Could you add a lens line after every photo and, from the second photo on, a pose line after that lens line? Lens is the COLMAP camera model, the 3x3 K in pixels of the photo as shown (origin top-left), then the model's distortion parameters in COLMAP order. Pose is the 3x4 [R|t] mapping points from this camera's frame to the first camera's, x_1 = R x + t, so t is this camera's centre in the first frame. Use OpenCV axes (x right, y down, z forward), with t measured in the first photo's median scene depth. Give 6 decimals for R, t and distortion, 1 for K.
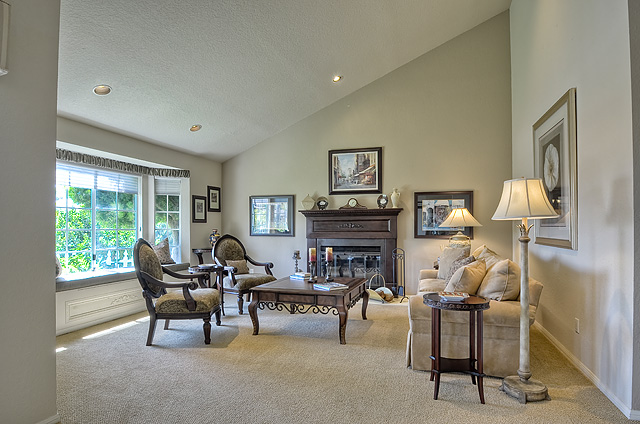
lens RADIAL K [[353.0, 0, 322.4], [0, 353.0, 217.6], [0, 0, 1]] dist [-0.015167, -0.002659]
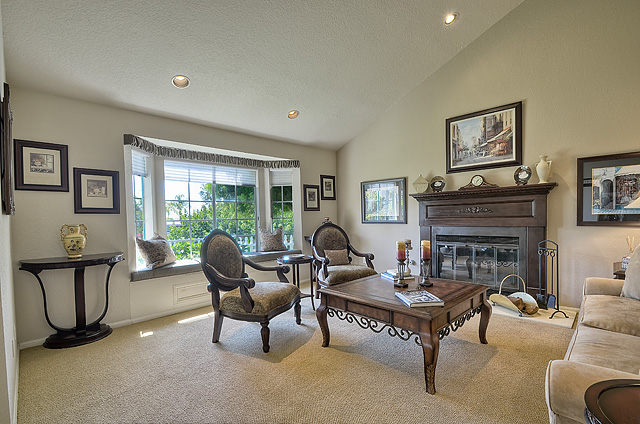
lens RADIAL K [[295.7, 0, 323.2], [0, 295.7, 223.1], [0, 0, 1]] dist [-0.004370, -0.005797]
pose [[0.892347, -0.006583, -0.451302, 0.081700], [0.032943, 0.998177, 0.050577, 0.008309], [0.450147, -0.060000, 0.890937, 0.280328]]
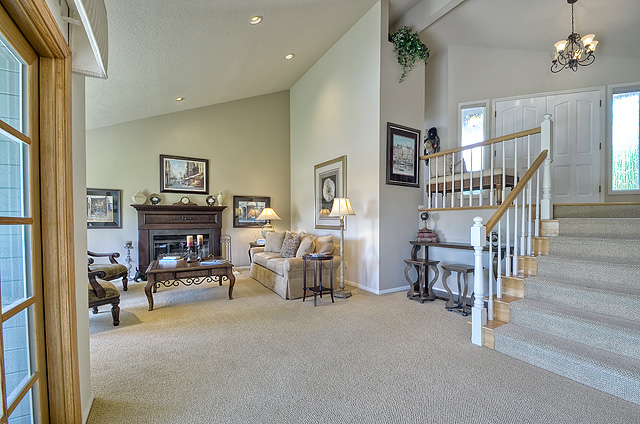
lens RADIAL K [[281.7, 0, 320.7], [0, 281.7, 217.2], [0, 0, 1]] dist [-0.000803, -0.002664]
pose [[0.680484, 0.009371, 0.732703, -0.346187], [-0.021019, 0.999756, 0.006734, 0.001191], [-0.732462, -0.019983, 0.680515, -0.038152]]
